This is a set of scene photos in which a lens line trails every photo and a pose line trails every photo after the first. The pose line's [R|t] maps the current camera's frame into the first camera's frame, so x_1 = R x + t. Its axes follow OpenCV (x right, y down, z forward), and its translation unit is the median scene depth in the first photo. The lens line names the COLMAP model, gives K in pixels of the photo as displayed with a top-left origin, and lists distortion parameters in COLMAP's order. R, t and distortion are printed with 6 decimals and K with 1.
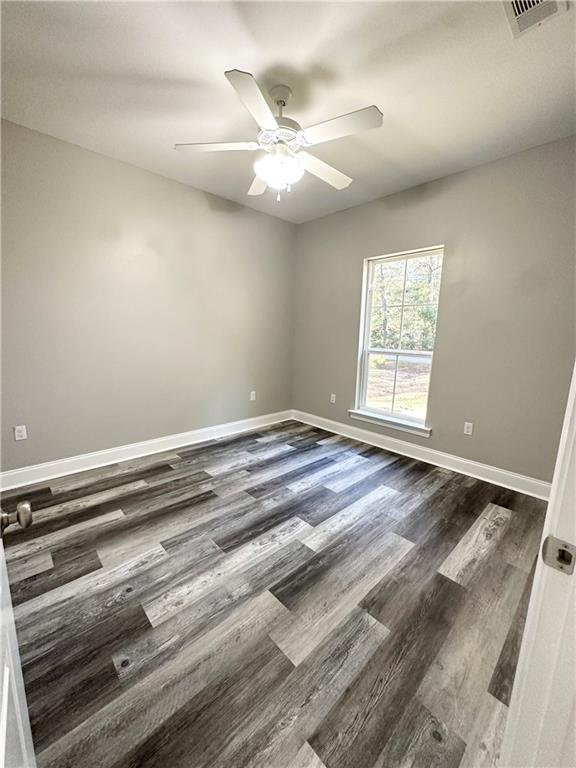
lens RADIAL K [[313.4, 0, 287.4], [0, 313.4, 386.5], [0, 0, 1]] dist [-0.000771, 0.000676]
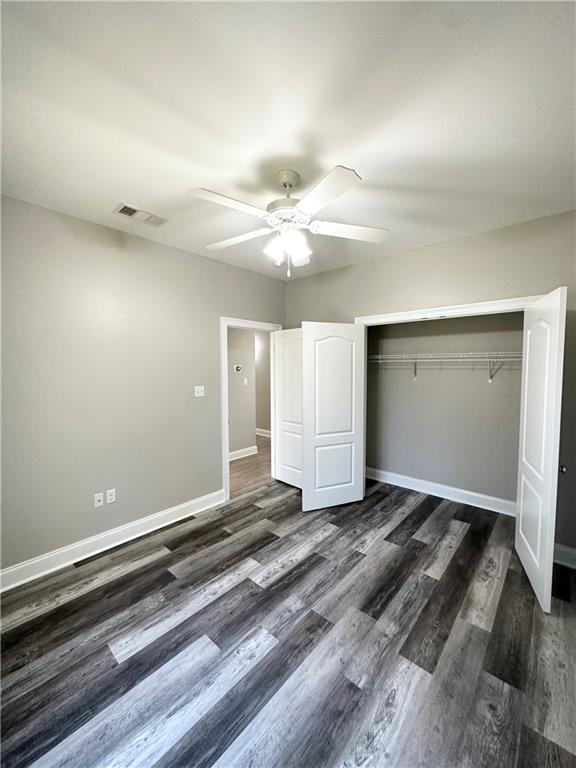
lens RADIAL K [[313.4, 0, 287.4], [0, 313.4, 386.5], [0, 0, 1]] dist [-0.000771, 0.000676]
pose [[-0.996094, -0.015239, -0.086977, 0.056853], [-0.035527, 0.970920, 0.236755, -0.499209], [0.080839, 0.238921, -0.967668, 2.055805]]
